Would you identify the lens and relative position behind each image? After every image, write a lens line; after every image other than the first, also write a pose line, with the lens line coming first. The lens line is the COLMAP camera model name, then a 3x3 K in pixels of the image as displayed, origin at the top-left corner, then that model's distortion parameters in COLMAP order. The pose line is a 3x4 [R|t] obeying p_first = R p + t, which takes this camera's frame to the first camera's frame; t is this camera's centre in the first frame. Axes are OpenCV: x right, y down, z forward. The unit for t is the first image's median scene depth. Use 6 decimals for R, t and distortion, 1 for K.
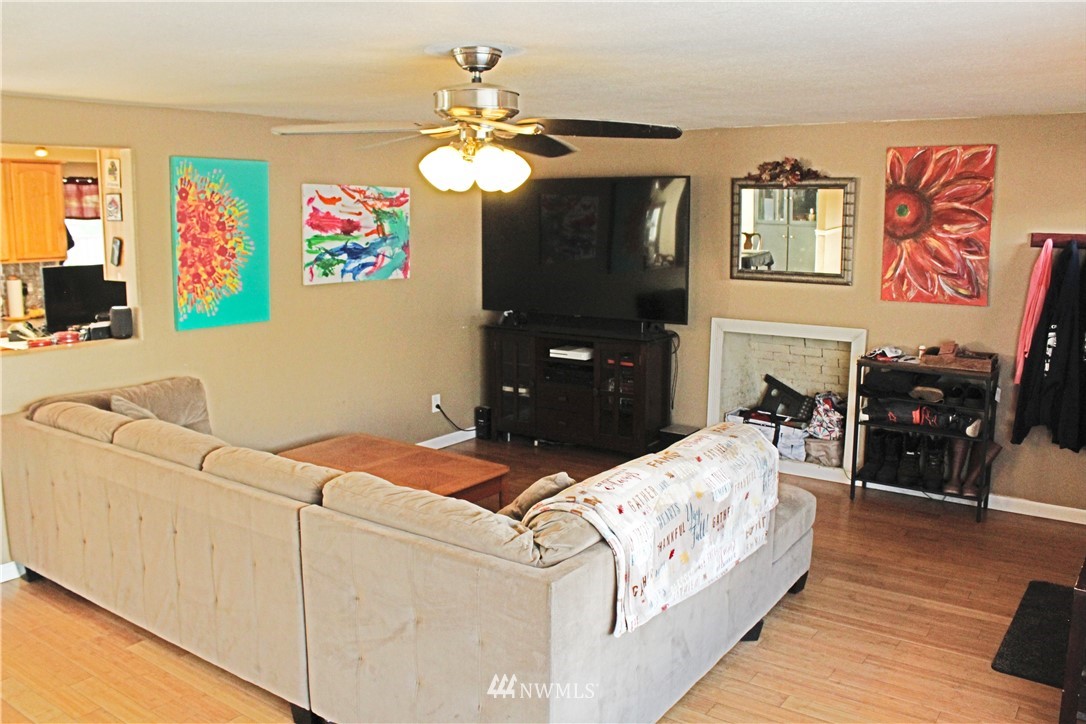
lens RADIAL K [[959.1, 0, 543.0], [0, 959.1, 362.0], [0, 0, 1]] dist [-0.009983, -0.003333]
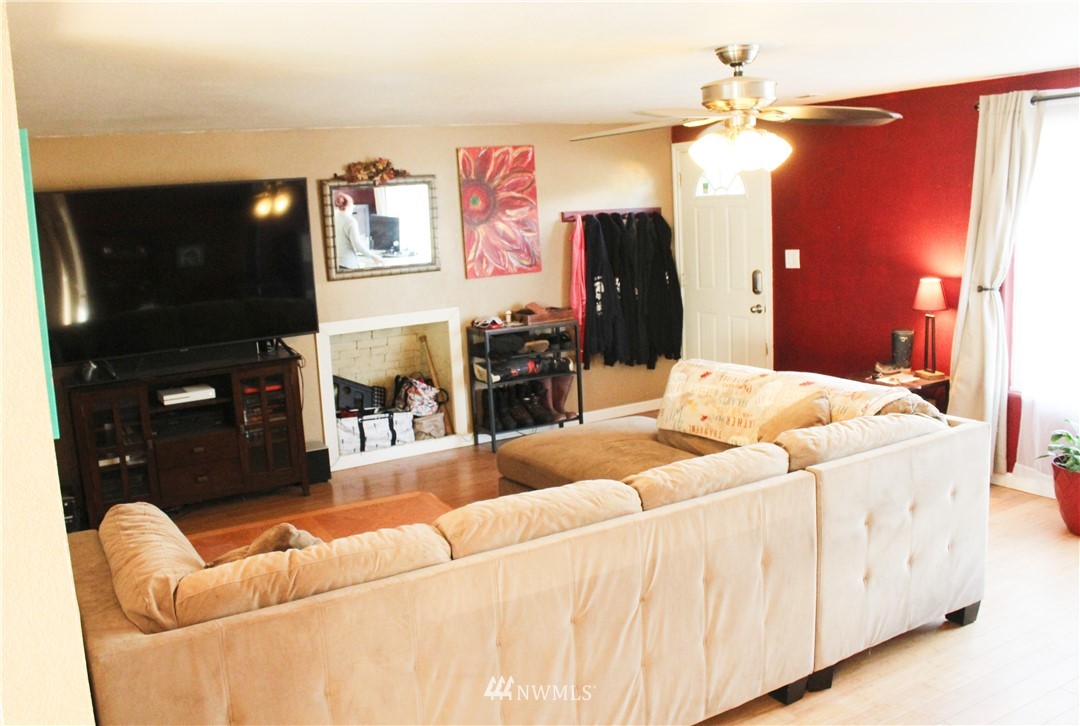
lens RADIAL K [[1000.4, 0, 540.0], [0, 1000.4, 363.0], [0, 0, 1]] dist [-0.097623, 0.015509]
pose [[0.419619, -0.179475, 0.889780, -0.727543], [0.205367, 0.973611, 0.099533, -0.071283], [-0.884163, 0.140965, 0.445404, 0.419955]]
